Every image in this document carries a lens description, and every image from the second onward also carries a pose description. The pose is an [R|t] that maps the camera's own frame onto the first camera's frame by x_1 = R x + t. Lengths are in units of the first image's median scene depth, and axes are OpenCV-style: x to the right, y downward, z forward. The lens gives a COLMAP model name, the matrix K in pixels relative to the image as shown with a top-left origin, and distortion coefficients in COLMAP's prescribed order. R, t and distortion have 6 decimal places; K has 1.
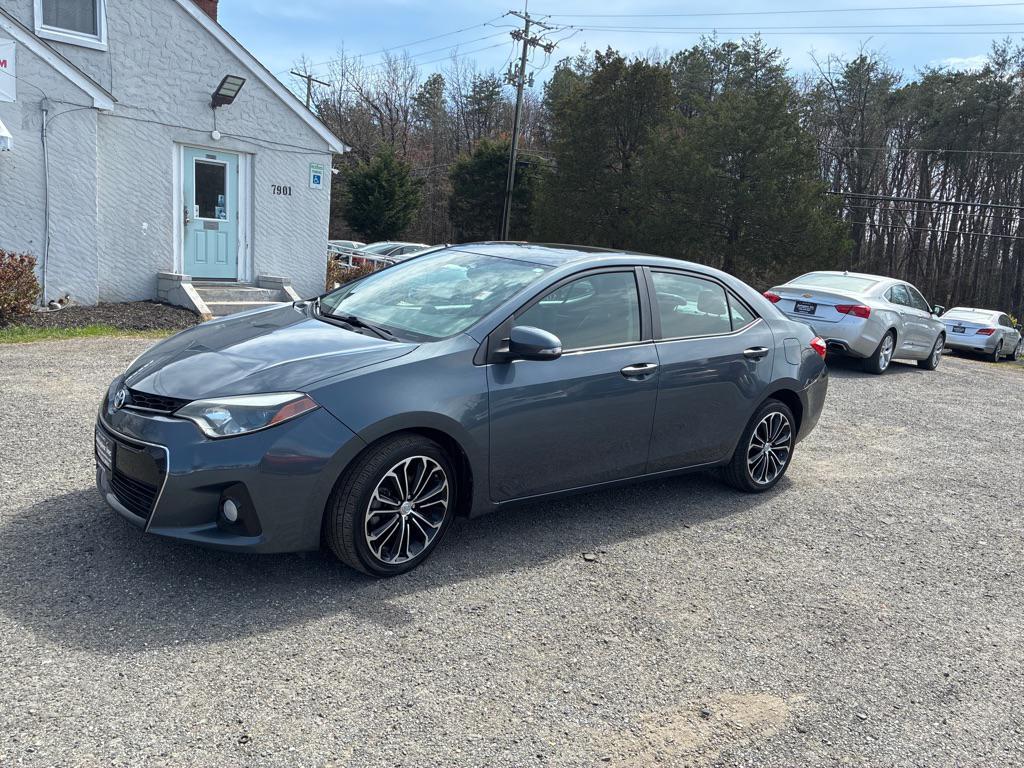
lens RADIAL K [[772.3, 0, 506.7], [0, 772.3, 386.5], [0, 0, 1]] dist [0.046777, -0.059952]
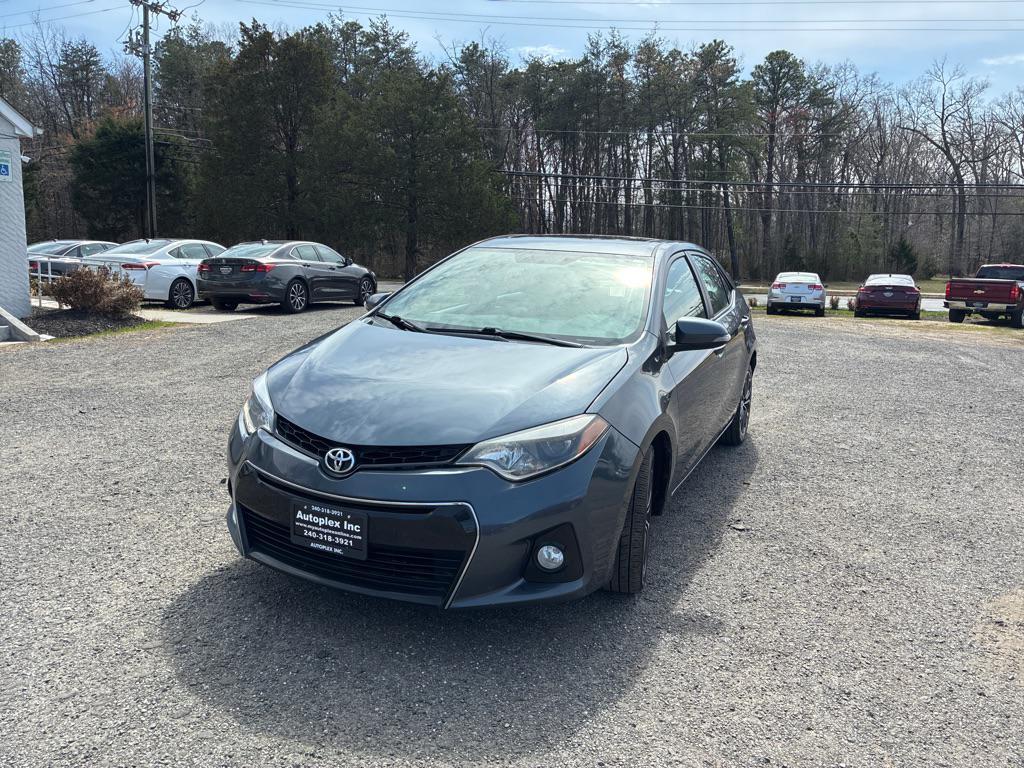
lens RADIAL K [[772.3, 0, 515.6], [0, 772.3, 386.0], [0, 0, 1]] dist [0.046777, -0.059952]
pose [[0.885873, -0.145752, 0.440438, -0.173191], [0.134994, 0.989271, 0.055856, -0.020744], [-0.443854, 0.009976, 0.896044, 0.050802]]
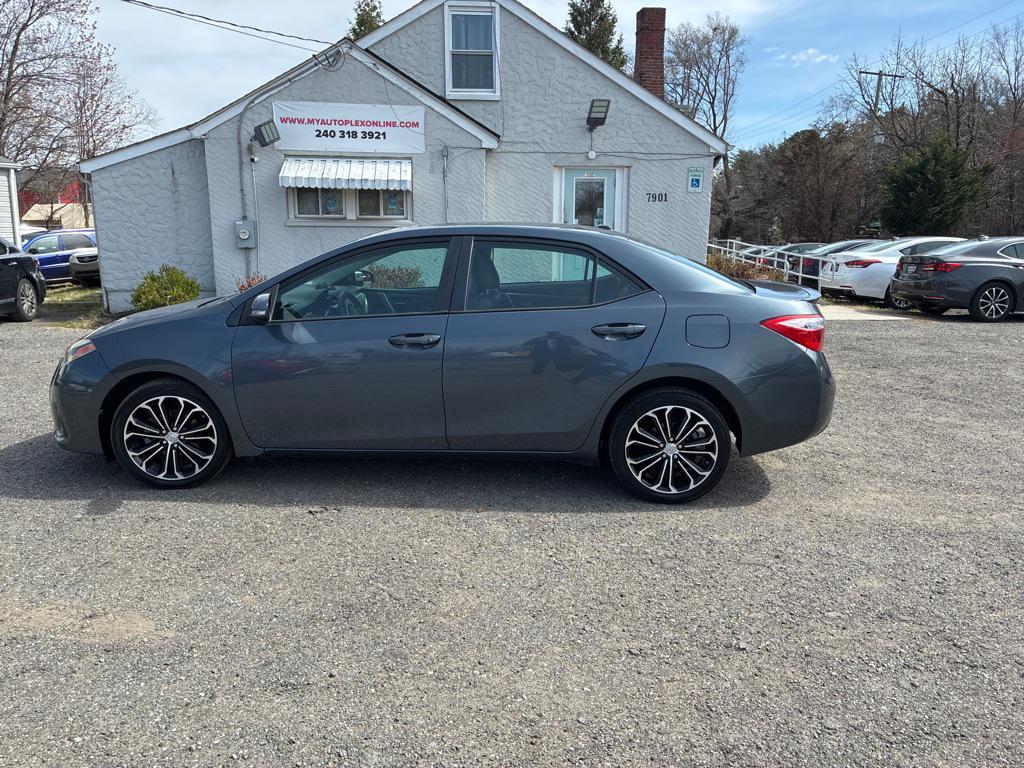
lens RADIAL K [[772.3, 0, 513.5], [0, 772.3, 380.1], [0, 0, 1]] dist [0.046777, -0.059952]
pose [[0.740193, 0.049879, -0.670542, 0.290157], [-0.067807, 0.997698, -0.000636, 0.006965], [0.668967, 0.045938, 0.741871, 0.109172]]
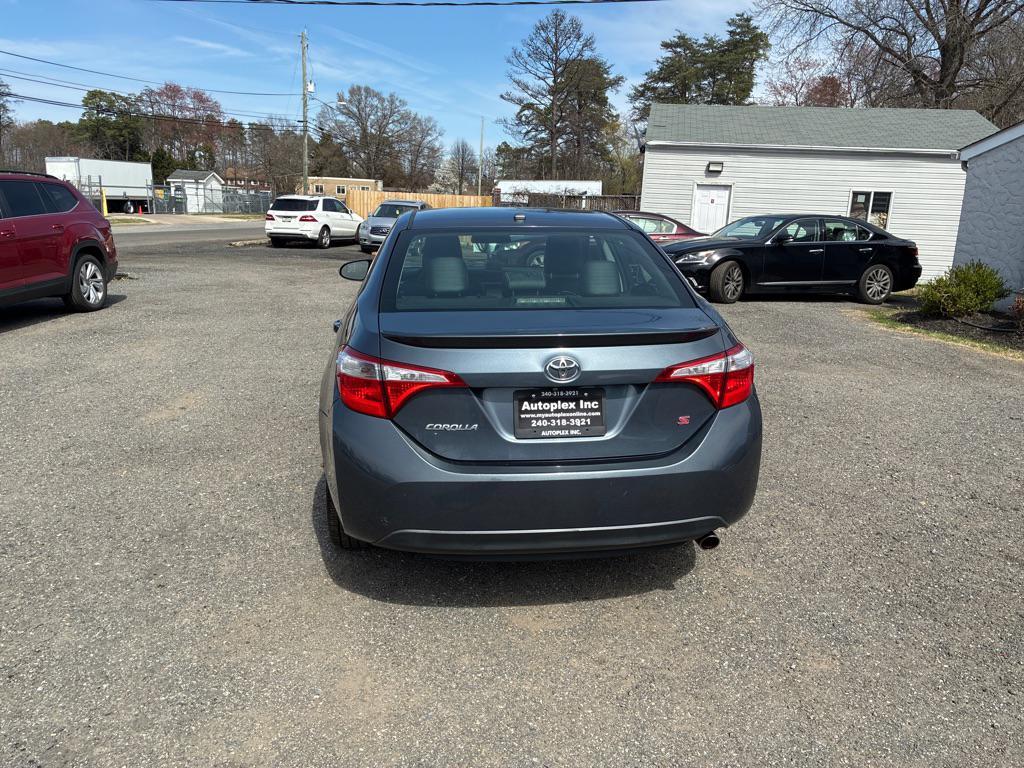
lens RADIAL K [[772.3, 0, 521.9], [0, 772.3, 382.0], [0, 0, 1]] dist [0.046777, -0.059952]
pose [[-0.516418, 0.100712, -0.850393, 0.319216], [-0.226384, 0.941674, 0.248998, -0.080236], [0.825871, 0.321102, -0.463498, 0.549168]]
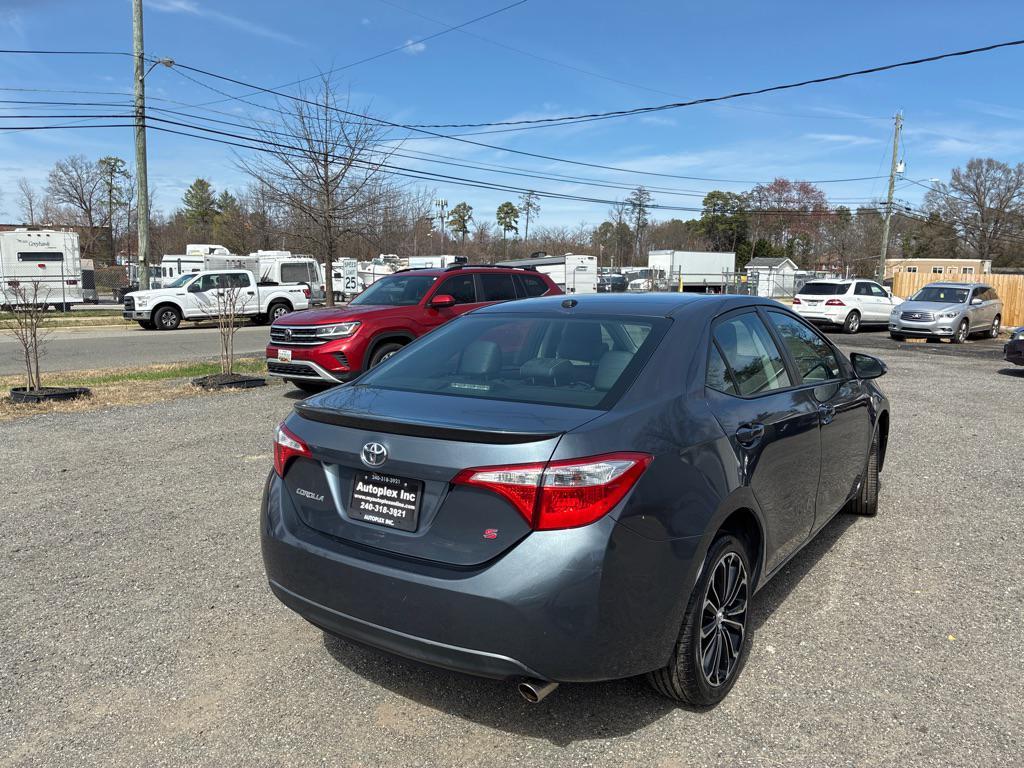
lens RADIAL K [[772.3, 0, 515.9], [0, 772.3, 380.4], [0, 0, 1]] dist [0.046777, -0.059952]
pose [[-0.953019, -0.051042, -0.298578, 0.172217], [-0.140393, 0.947867, 0.286075, -0.114951], [0.268410, 0.314553, -0.910501, 0.646300]]
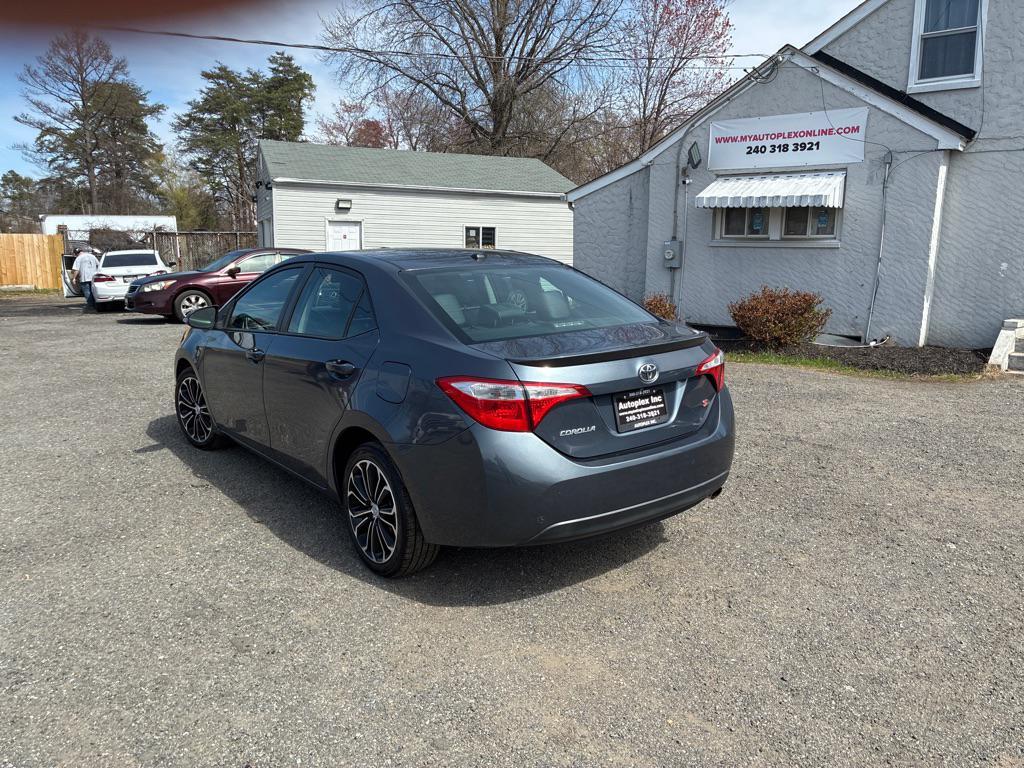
lens RADIAL K [[772.3, 0, 522.4], [0, 772.3, 385.7], [0, 0, 1]] dist [0.046777, -0.059952]
pose [[0.005097, 0.100886, -0.994885, 0.396339], [-0.191897, 0.976506, 0.098039, -0.049479], [0.981402, 0.190416, 0.024337, 0.420622]]
